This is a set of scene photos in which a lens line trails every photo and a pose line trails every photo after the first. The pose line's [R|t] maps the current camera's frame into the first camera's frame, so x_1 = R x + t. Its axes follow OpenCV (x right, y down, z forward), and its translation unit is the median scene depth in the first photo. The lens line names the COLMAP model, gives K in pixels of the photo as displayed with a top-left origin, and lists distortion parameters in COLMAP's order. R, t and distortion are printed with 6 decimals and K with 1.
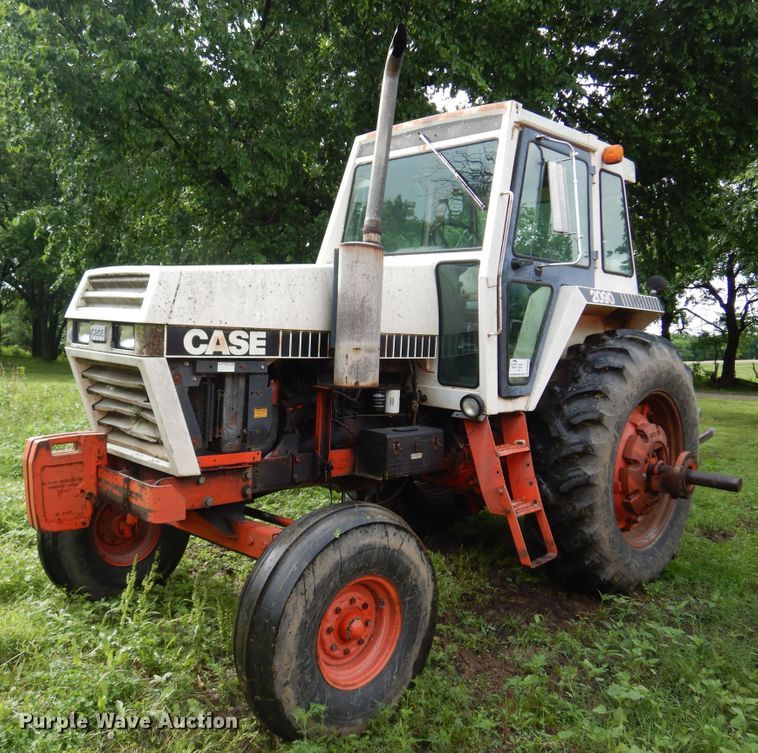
lens RADIAL K [[724.9, 0, 312.1], [0, 724.9, 385.9], [0, 0, 1]] dist [0.021208, 0.000000]
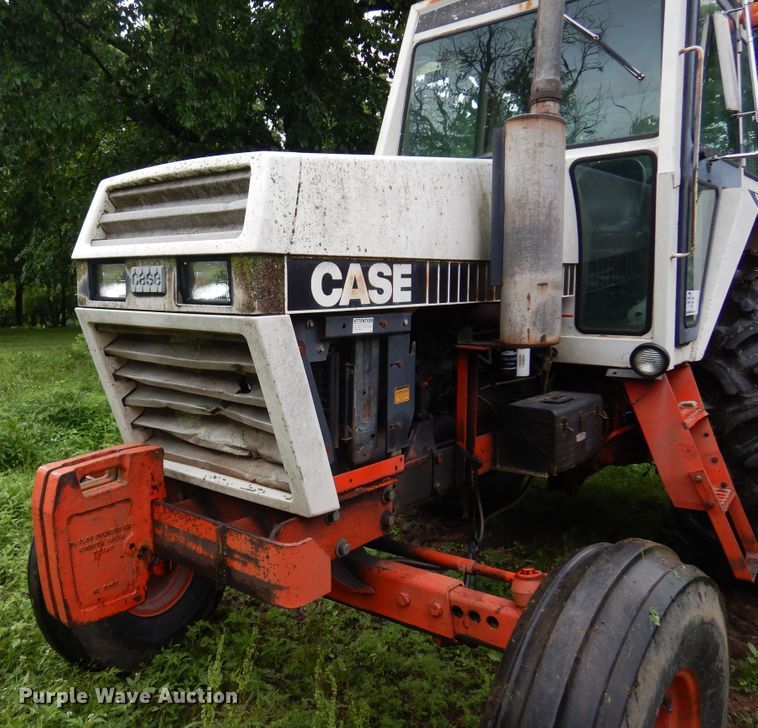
lens RADIAL K [[702.9, 0, 277.6], [0, 702.9, 370.6], [0, 0, 1]] dist [0.011241, 0.000000]
pose [[0.994996, -0.063168, 0.077417, -0.222637], [0.059449, 0.997006, 0.049440, -0.020223], [-0.080309, -0.044590, 0.995772, 0.401276]]
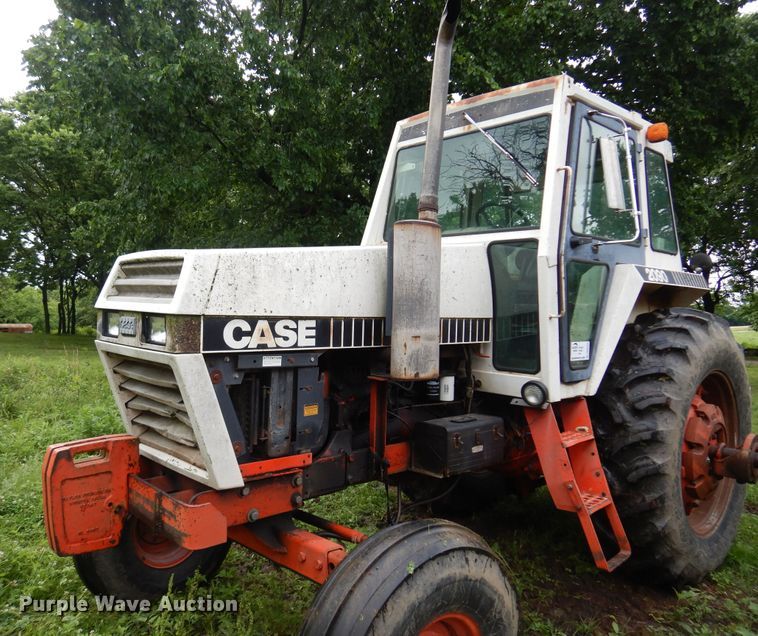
lens RADIAL K [[613.7, 0, 337.7], [0, 613.7, 323.4], [0, 0, 1]] dist [0.012482, 0.003931]
pose [[0.999826, -0.017688, -0.005998, -0.031072], [0.017353, 0.998503, -0.051865, -0.029729], [0.006906, 0.051752, 0.998636, 0.234877]]
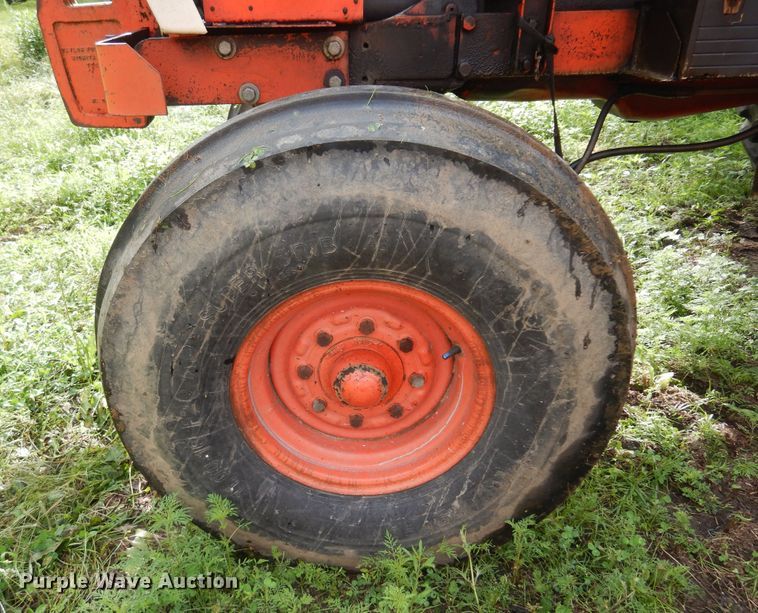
lens RADIAL K [[623.5, 0, 327.4], [0, 623.5, 319.1], [0, 0, 1]] dist [0.000633, -0.006418]
pose [[0.756264, 0.259359, -0.600665, 0.223146], [0.003259, 0.916568, 0.399865, 0.121225], [0.654258, -0.304362, 0.692322, 0.621922]]
